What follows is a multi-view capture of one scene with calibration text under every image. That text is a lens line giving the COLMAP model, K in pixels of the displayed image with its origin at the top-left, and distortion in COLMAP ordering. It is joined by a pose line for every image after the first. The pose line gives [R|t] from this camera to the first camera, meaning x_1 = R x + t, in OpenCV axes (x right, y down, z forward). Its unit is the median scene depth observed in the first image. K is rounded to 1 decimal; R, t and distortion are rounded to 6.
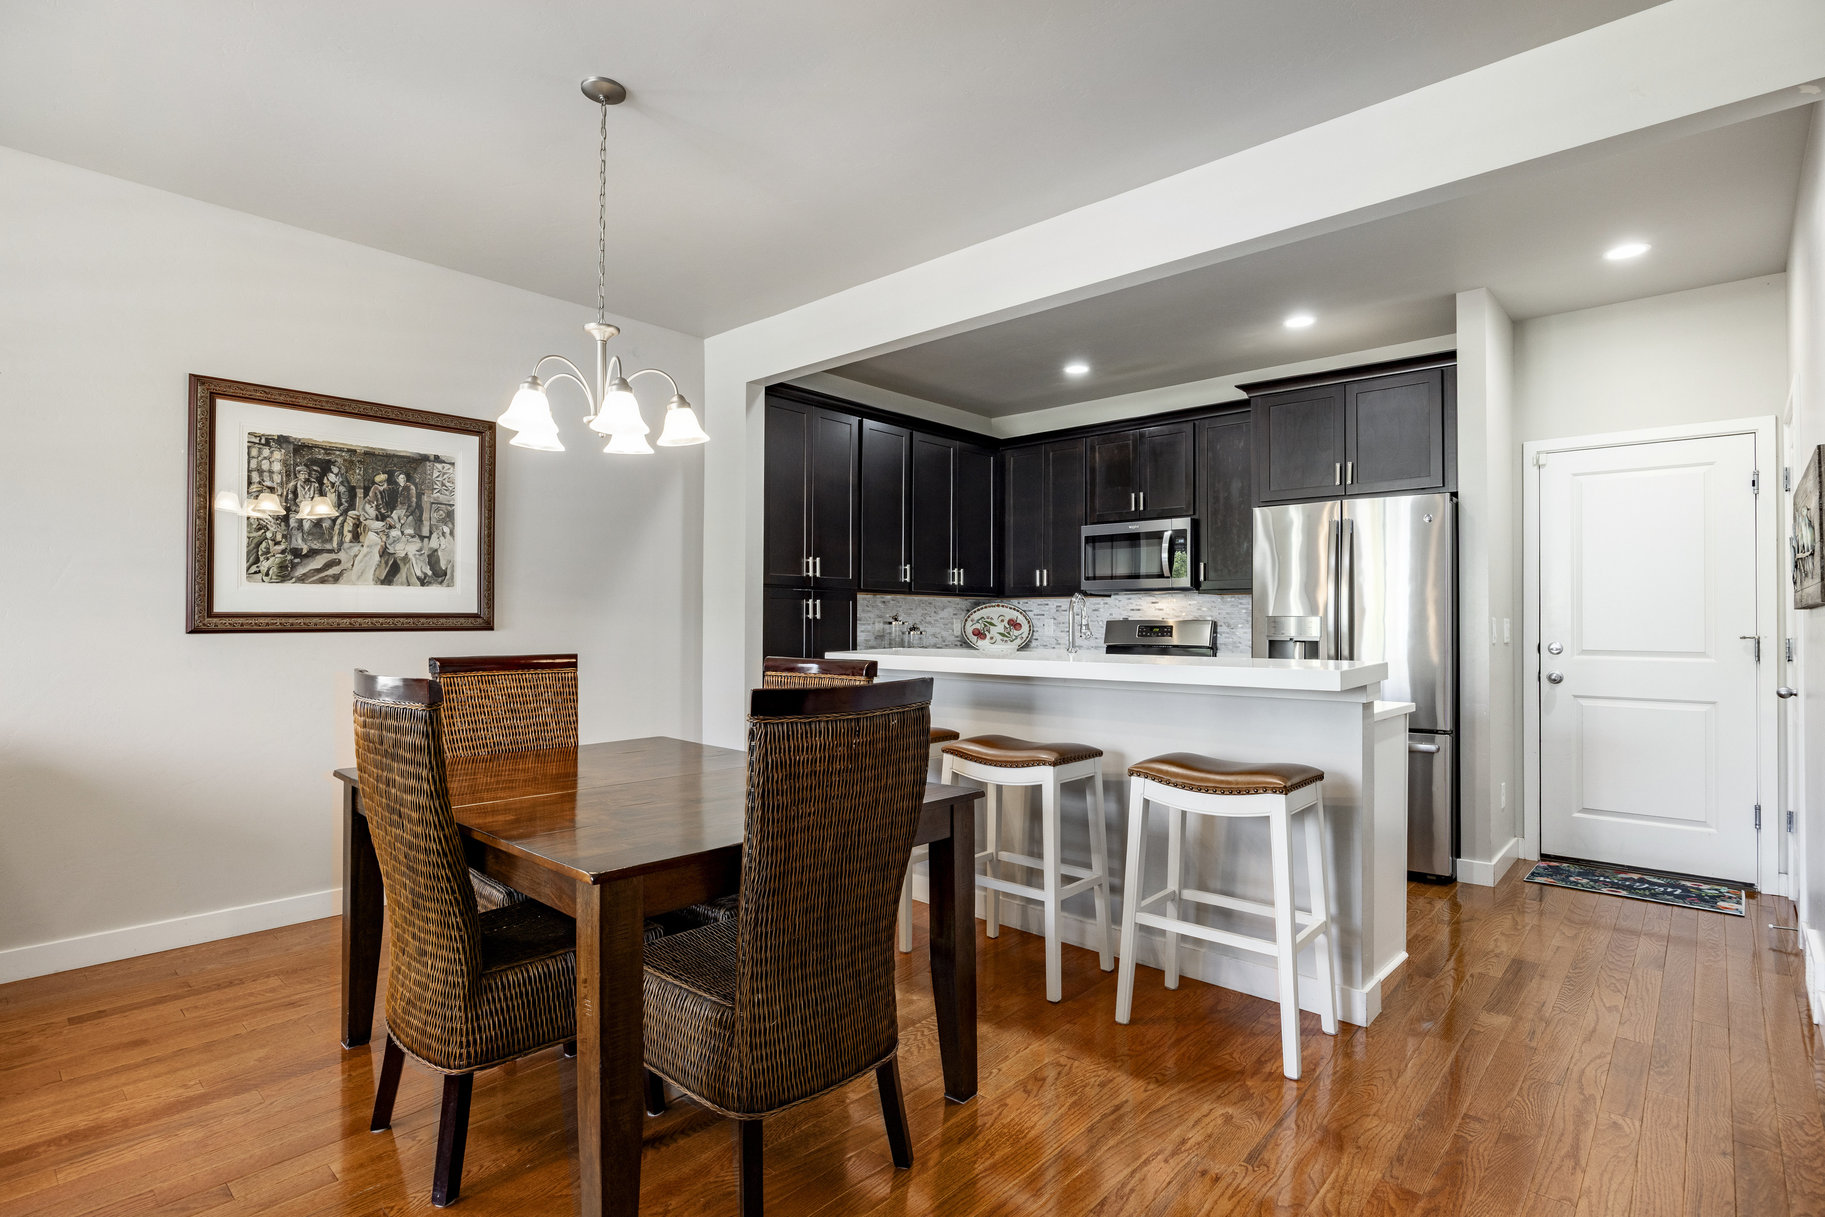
lens RADIAL K [[914.7, 0, 912.5], [0, 914.7, 608.5], [0, 0, 1]] dist [-0.010203, 0.000660]
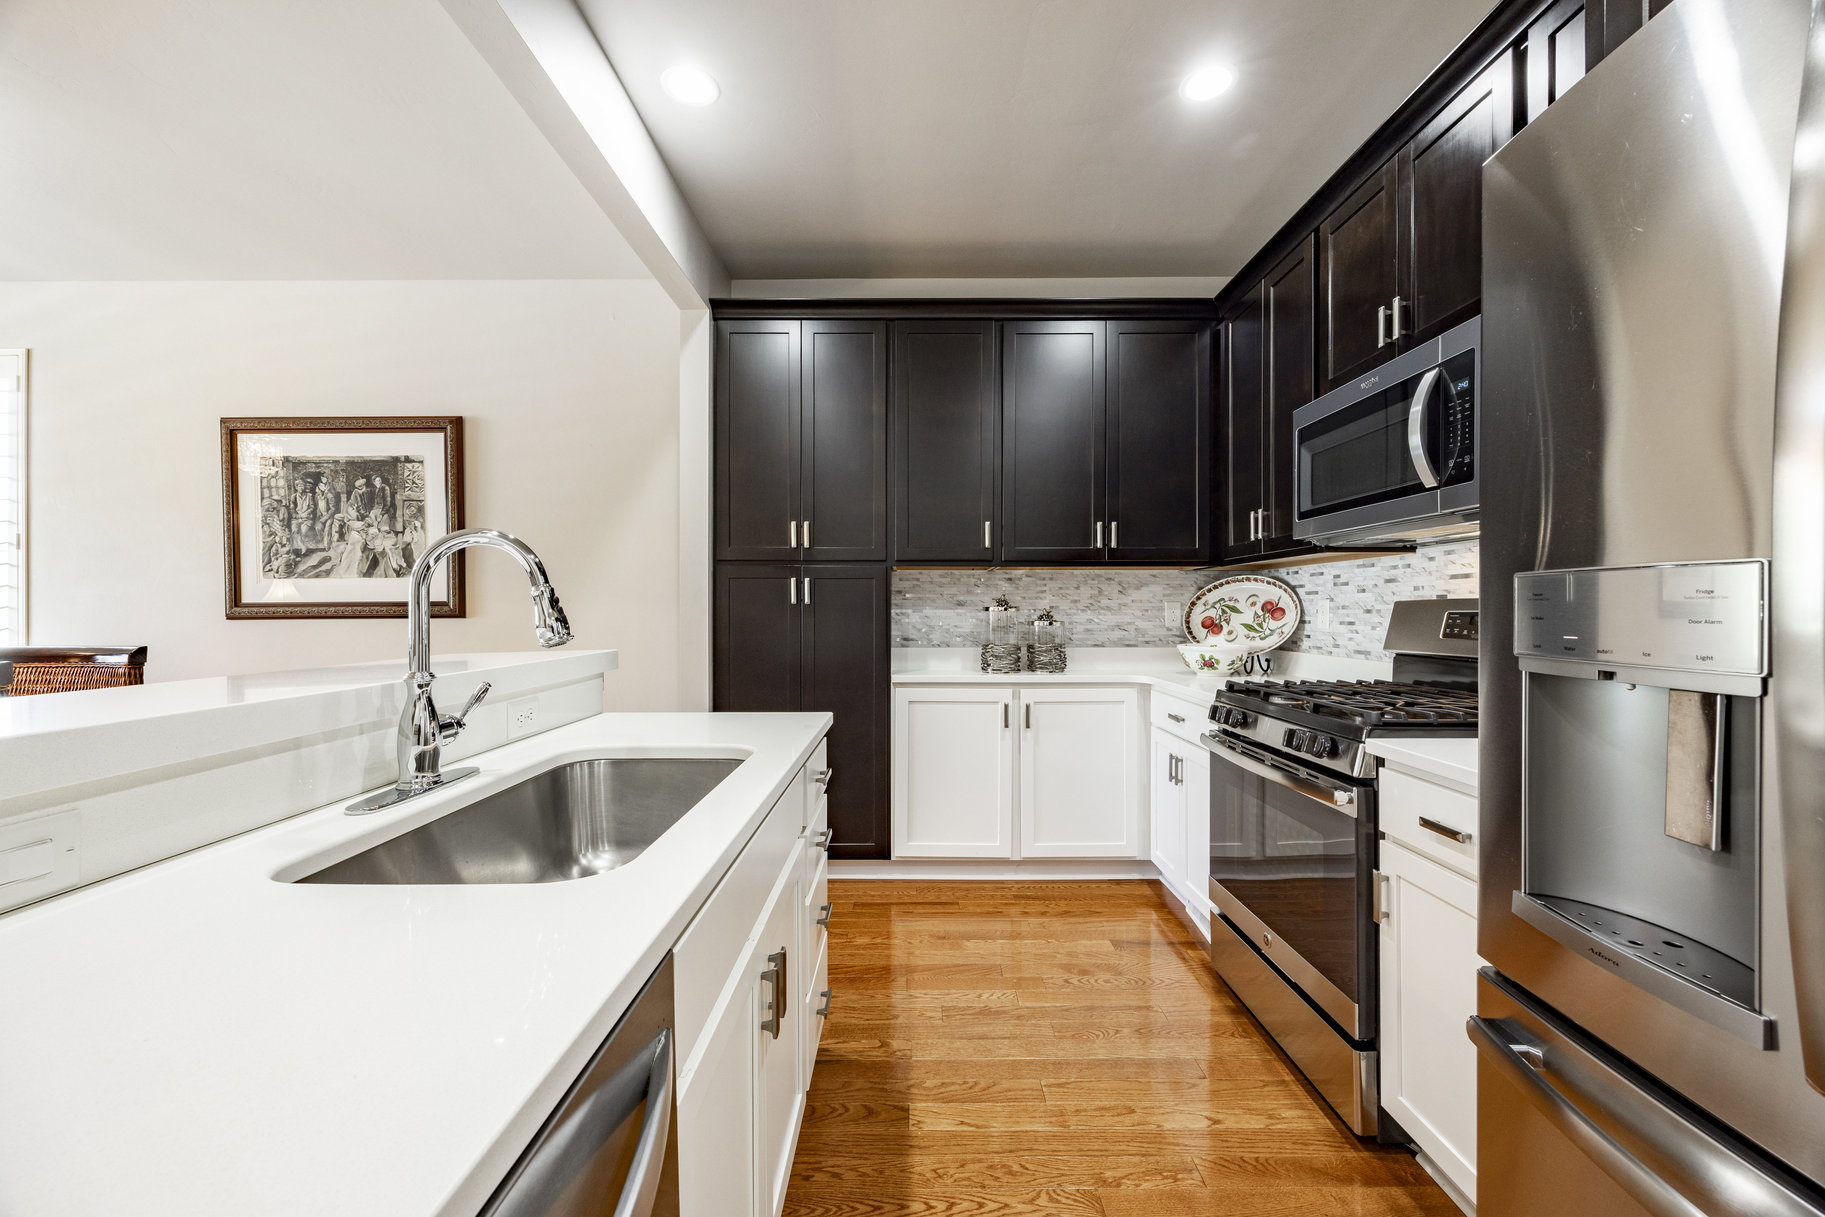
lens RADIAL K [[700.3, 0, 915.5], [0, 700.3, 611.4], [0, 0, 1]] dist [-0.000973, -0.000054]
pose [[0.665215, -0.001404, -0.746650, 0.507682], [0.015052, 0.999820, 0.011530, 0.016319], [0.746500, -0.018908, 0.665117, 0.906739]]
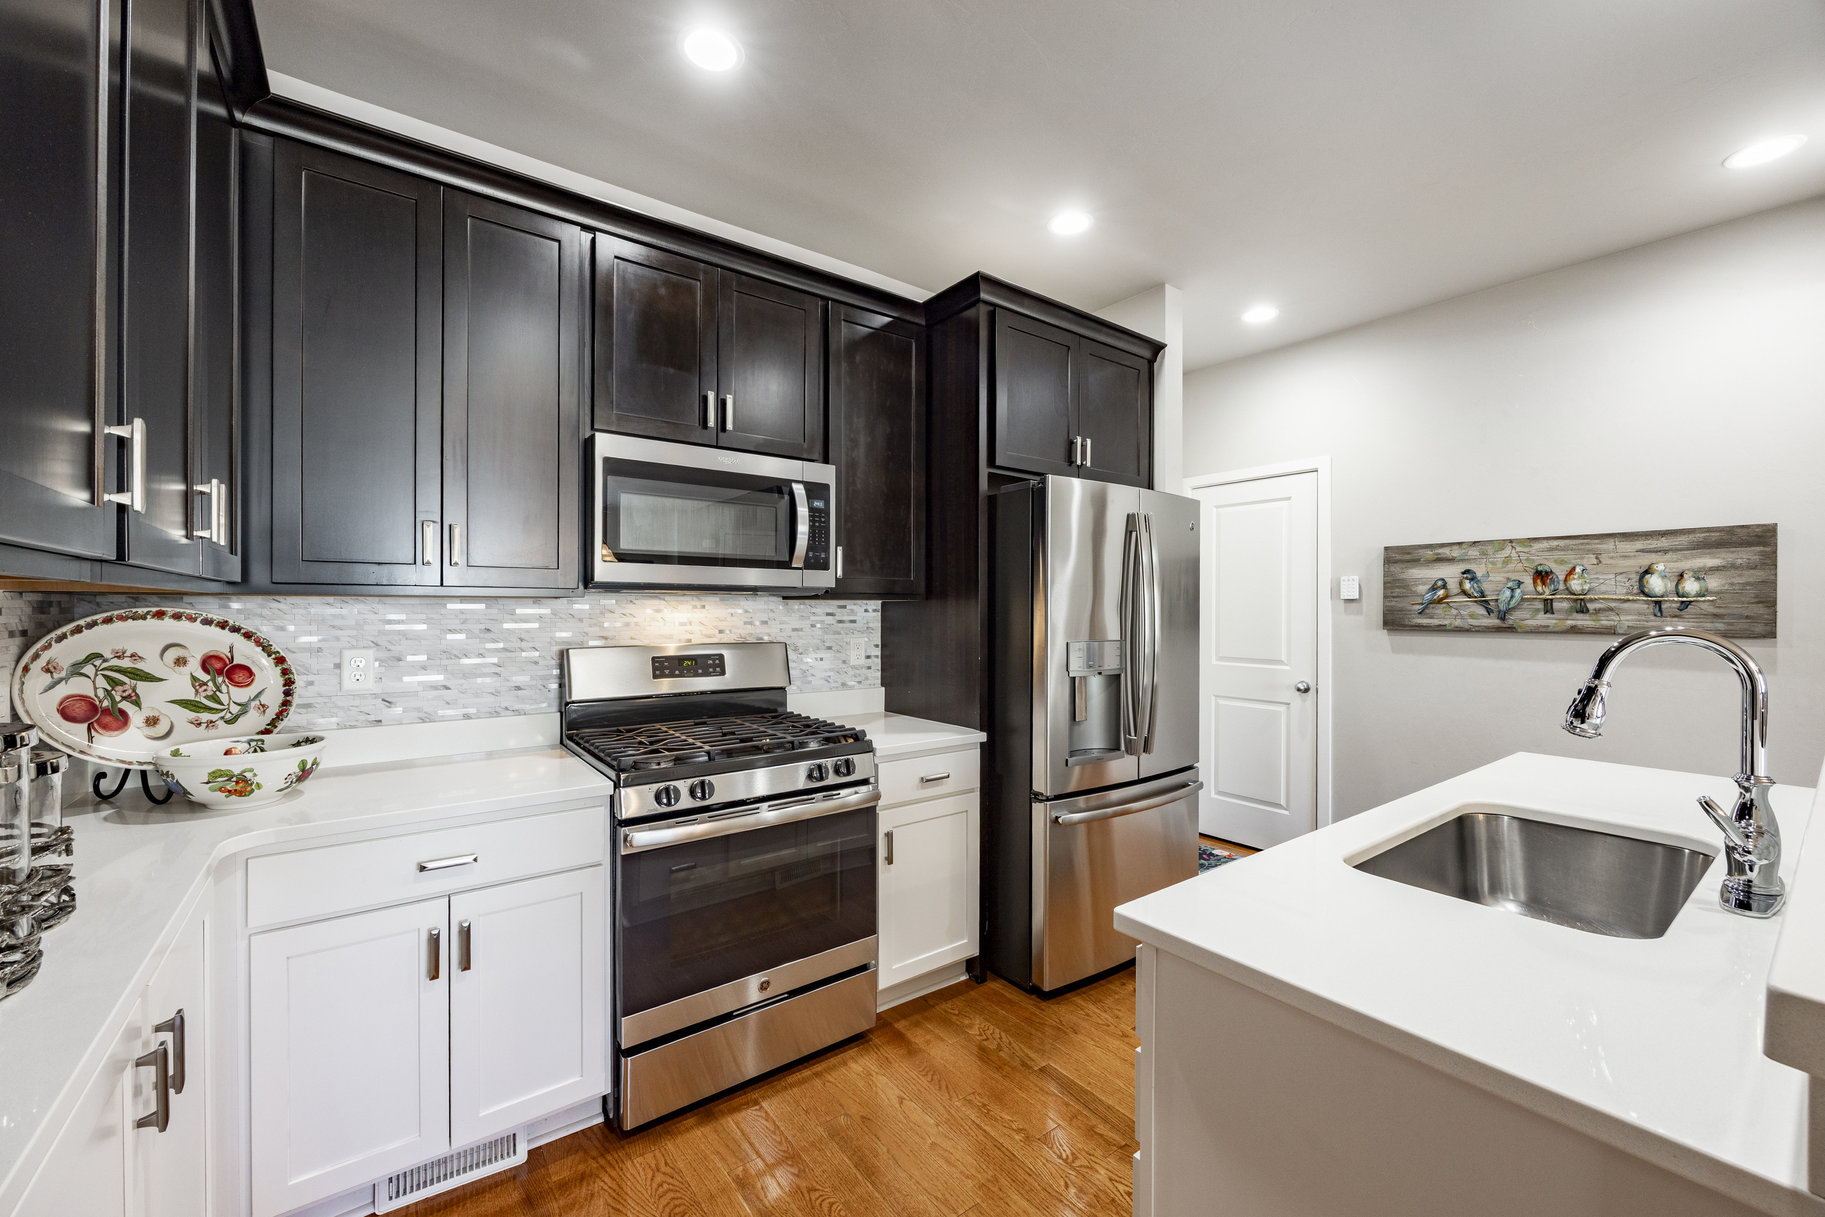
lens RADIAL K [[716.3, 0, 912.5], [0, 716.3, 608.5], [0, 0, 1]] dist [0.000488, 0.000038]
pose [[0.202025, -0.003622, 0.979374, -0.163911], [-0.019490, 0.999780, 0.007718, -0.020737], [-0.979186, -0.020648, 0.201910, 1.205015]]
